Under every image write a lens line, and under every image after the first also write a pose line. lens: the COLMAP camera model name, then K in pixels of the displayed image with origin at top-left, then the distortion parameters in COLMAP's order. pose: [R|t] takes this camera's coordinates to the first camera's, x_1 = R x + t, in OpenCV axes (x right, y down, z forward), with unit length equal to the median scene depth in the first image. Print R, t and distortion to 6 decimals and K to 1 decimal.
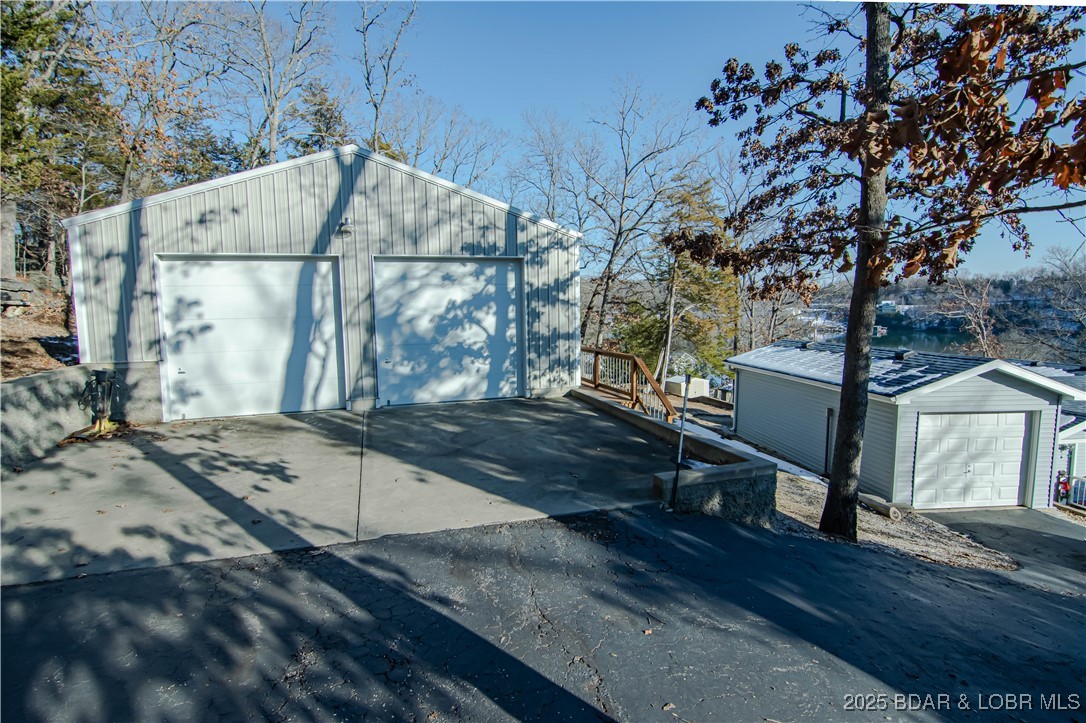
lens RADIAL K [[539.0, 0, 540.5], [0, 539.0, 357.7], [0, 0, 1]] dist [0.002977, -0.011186]
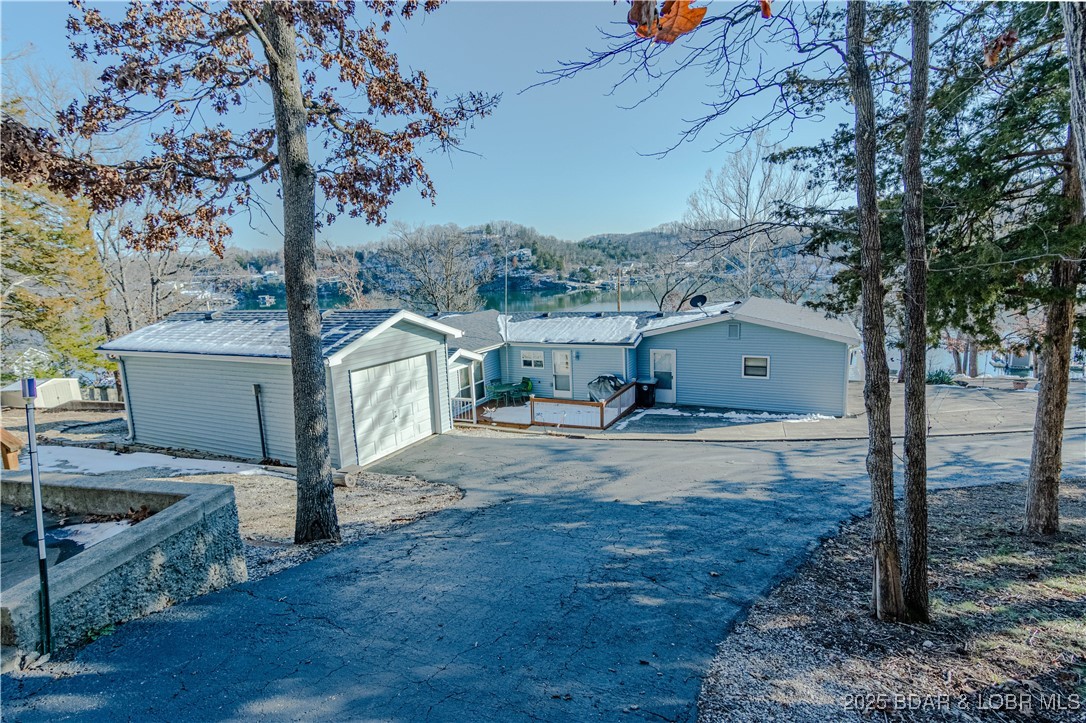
lens RADIAL K [[539.0, 0, 540.5], [0, 539.0, 357.7], [0, 0, 1]] dist [0.002977, -0.011186]
pose [[0.513131, -0.158743, 0.843503, 0.056870], [0.115320, 0.986588, 0.115518, 0.004937], [-0.850528, 0.037997, 0.524555, 0.186428]]
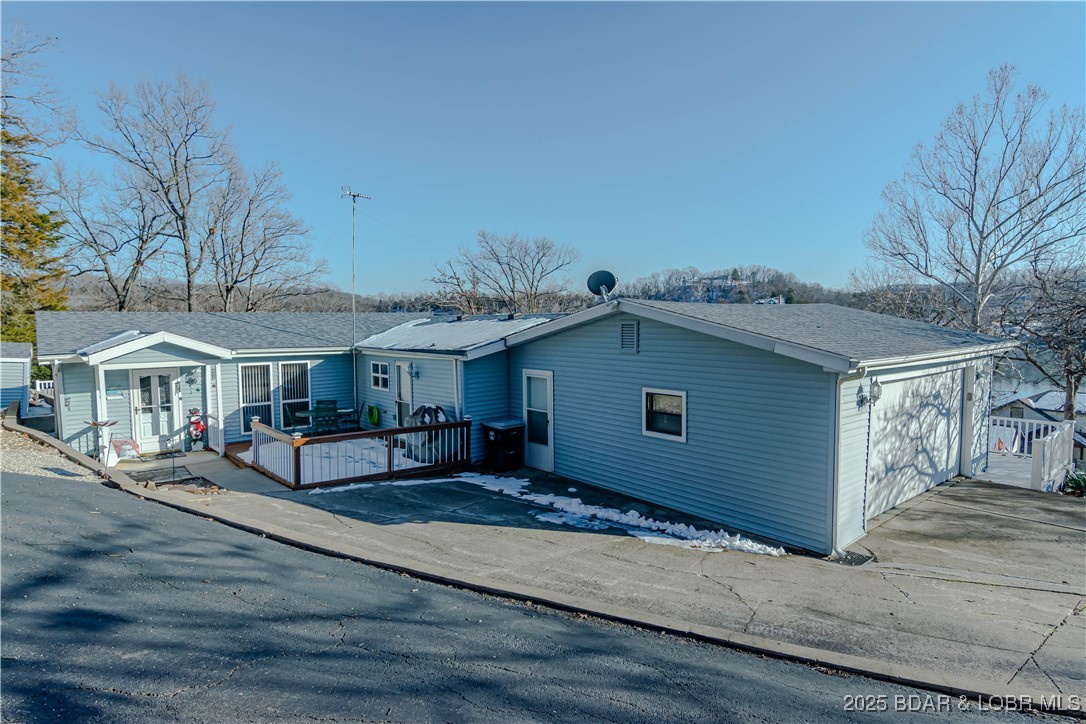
lens RADIAL K [[604.8, 0, 543.0], [0, 604.8, 362.0], [0, 0, 1]] dist [-0.012491, -0.001071]
pose [[0.818429, -0.032272, 0.573701, 0.913401], [0.048177, 0.998760, -0.012547, 0.180798], [-0.572584, 0.037908, 0.818969, -0.055479]]
